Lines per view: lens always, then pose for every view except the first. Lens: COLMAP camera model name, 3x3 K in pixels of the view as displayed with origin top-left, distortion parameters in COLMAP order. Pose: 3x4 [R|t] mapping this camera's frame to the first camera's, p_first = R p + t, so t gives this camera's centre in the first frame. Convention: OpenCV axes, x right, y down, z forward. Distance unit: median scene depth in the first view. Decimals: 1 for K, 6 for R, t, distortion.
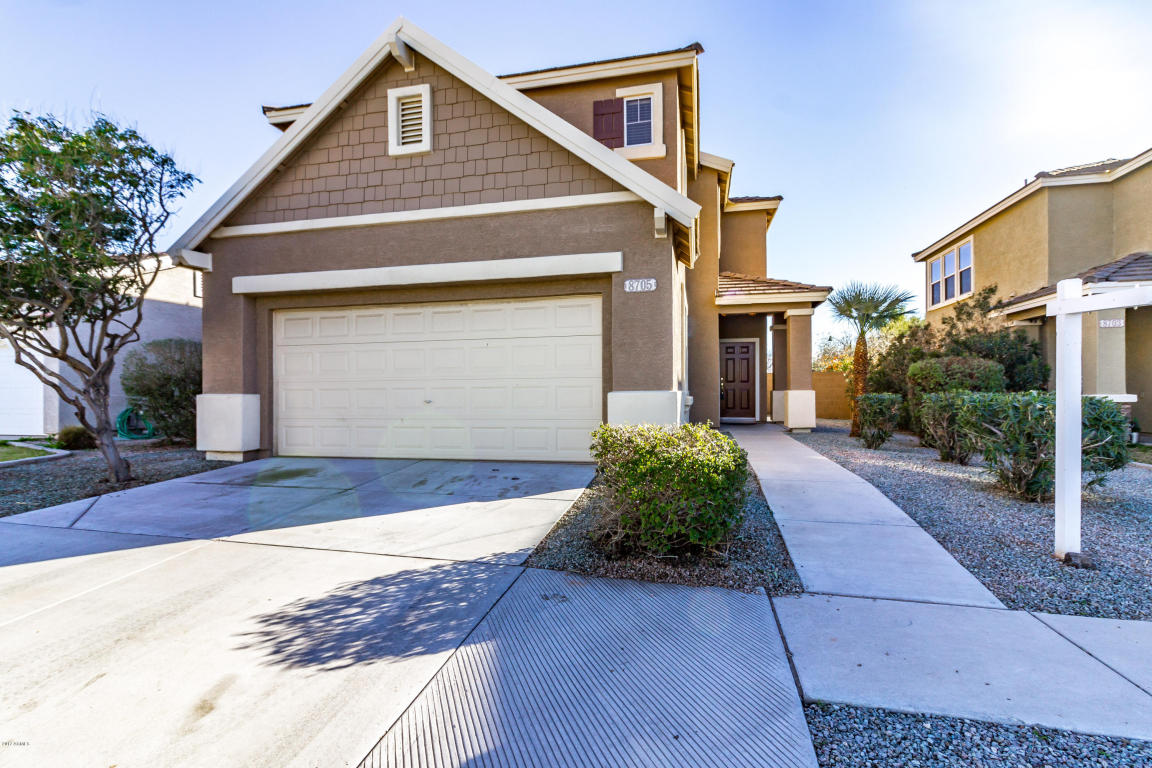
lens RADIAL K [[528.4, 0, 577.3], [0, 528.4, 389.4], [0, 0, 1]] dist [0.004177, -0.000491]
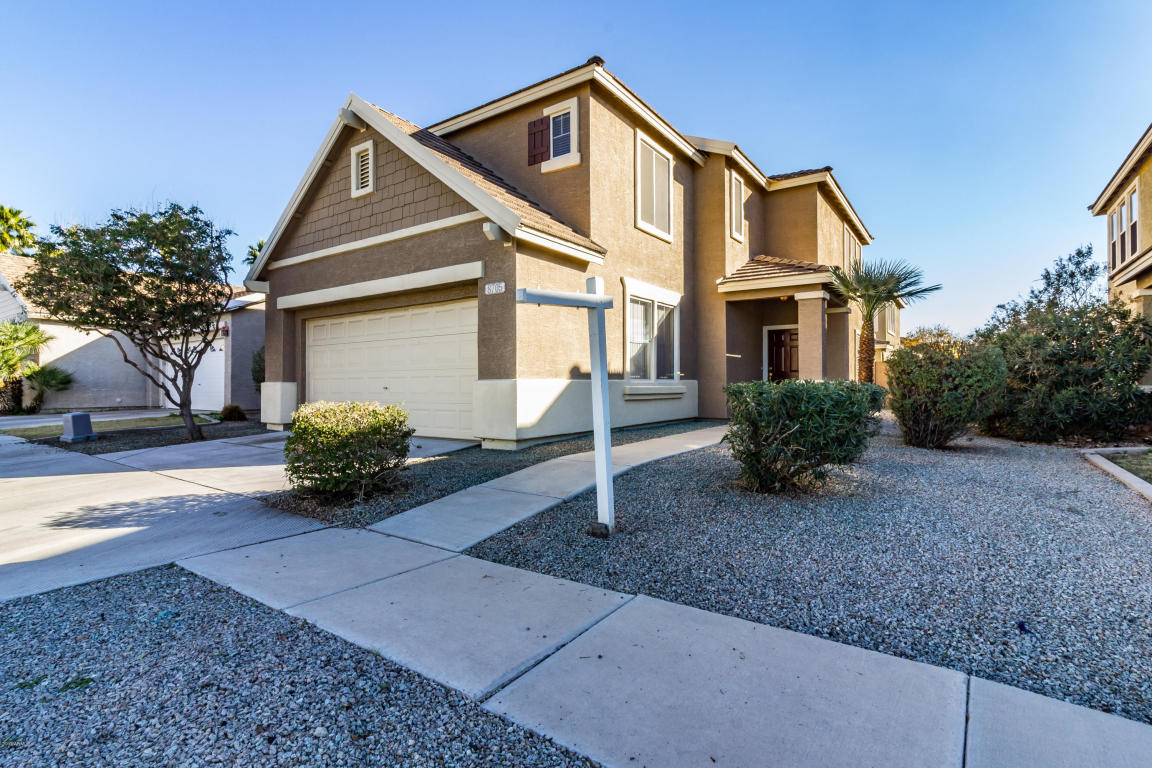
lens RADIAL K [[528.4, 0, 563.3], [0, 528.4, 378.4], [0, 0, 1]] dist [0.004177, -0.000491]
pose [[0.934662, -0.000970, -0.355537, 0.565985], [-0.000281, 0.999994, -0.003466, 0.004367], [0.355539, 0.003340, 0.934656, -0.027548]]
